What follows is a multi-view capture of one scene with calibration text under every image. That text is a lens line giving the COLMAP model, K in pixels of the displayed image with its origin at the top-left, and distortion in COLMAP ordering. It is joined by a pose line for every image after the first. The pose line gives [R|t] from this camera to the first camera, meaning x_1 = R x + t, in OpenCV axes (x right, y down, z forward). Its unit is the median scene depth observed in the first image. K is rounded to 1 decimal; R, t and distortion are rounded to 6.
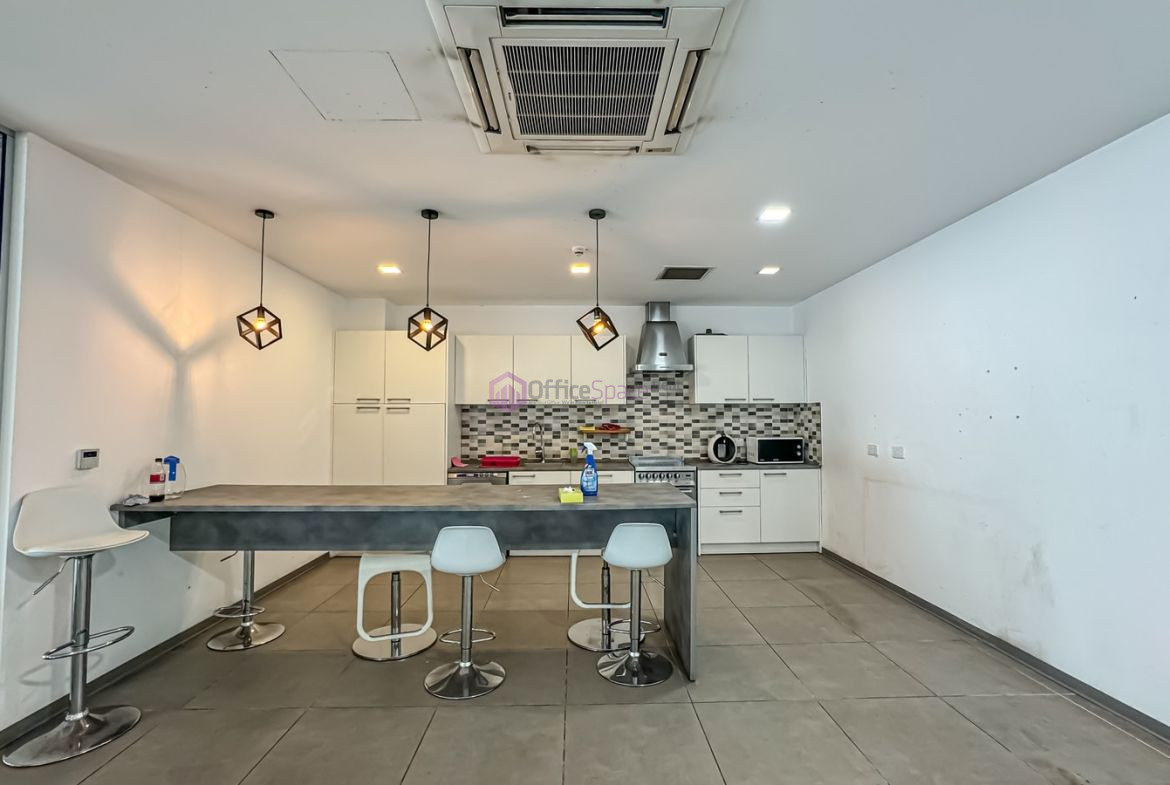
lens RADIAL K [[507.4, 0, 587.2], [0, 507.4, 393.0], [0, 0, 1]] dist [-0.034887, 0.015346]
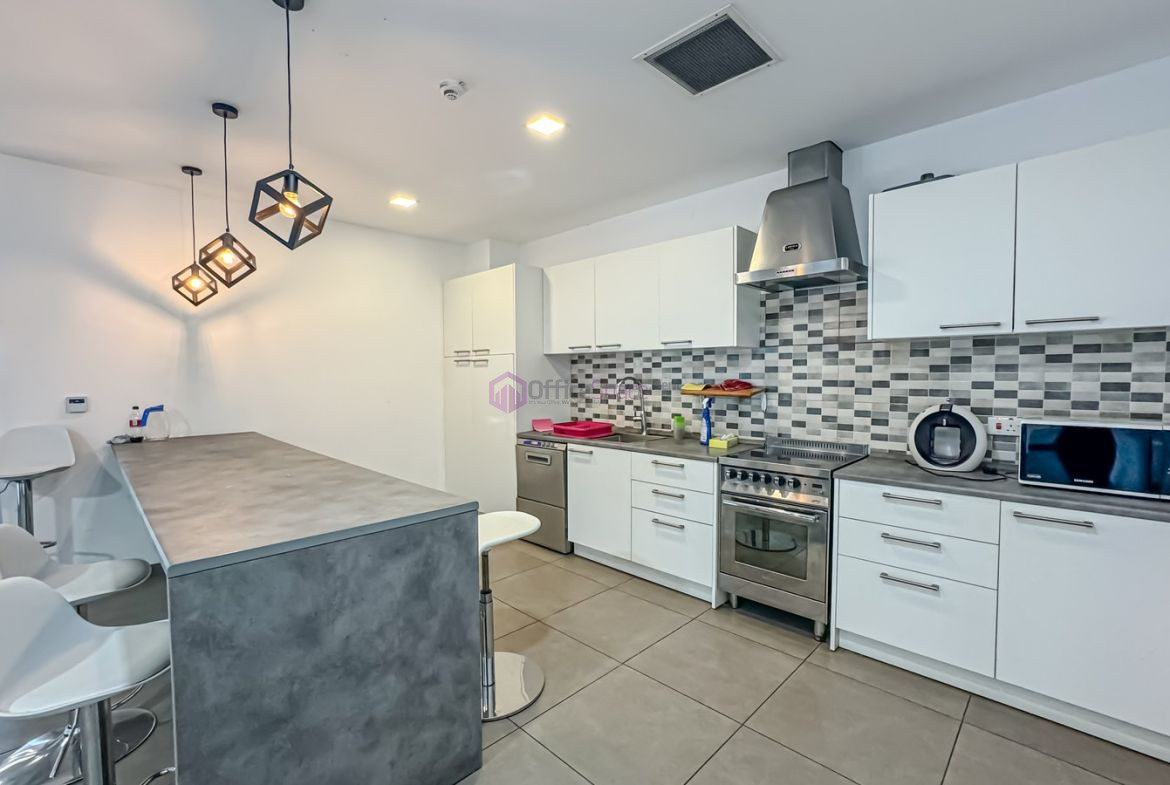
lens RADIAL K [[507.4, 0, 587.2], [0, 507.4, 393.0], [0, 0, 1]] dist [-0.034887, 0.015346]
pose [[0.698625, 0.027386, -0.714964, 0.350399], [0.037188, 0.996527, 0.074509, 0.024399], [0.714521, -0.078642, 0.695180, 0.451338]]
